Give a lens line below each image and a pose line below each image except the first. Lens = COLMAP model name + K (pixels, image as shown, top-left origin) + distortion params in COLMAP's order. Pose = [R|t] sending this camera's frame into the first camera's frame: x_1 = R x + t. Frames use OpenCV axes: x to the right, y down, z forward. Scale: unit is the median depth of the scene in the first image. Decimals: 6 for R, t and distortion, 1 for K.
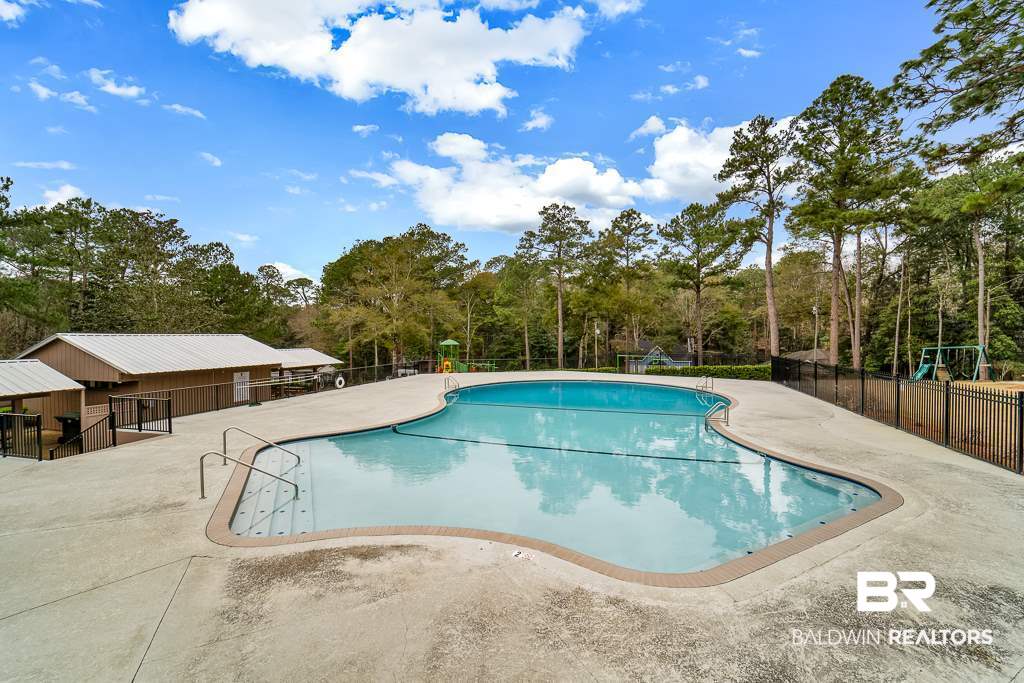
lens RADIAL K [[459.9, 0, 514.1], [0, 459.9, 340.1], [0, 0, 1]] dist [0.027885, -0.018206]
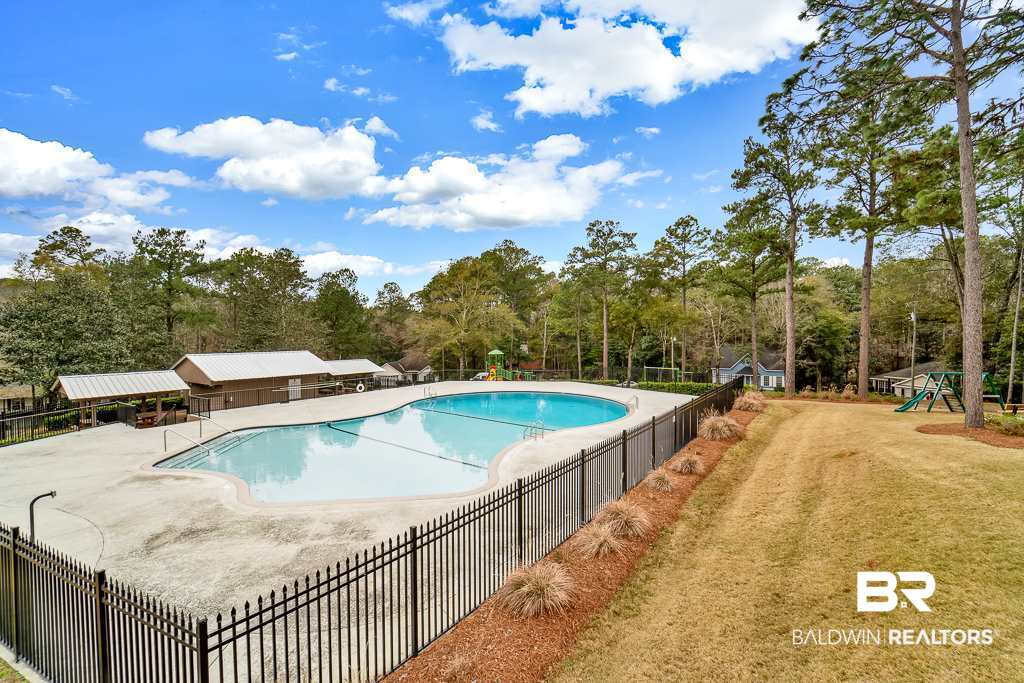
lens RADIAL K [[474.7, 0, 512.0], [0, 474.7, 341.5], [0, 0, 1]] dist [-0.000409, -0.011669]
pose [[0.944540, 0.002066, -0.328391, 0.276693], [0.000029, 0.999980, 0.006375, -0.028875], [0.328397, -0.006031, 0.944520, -0.085688]]
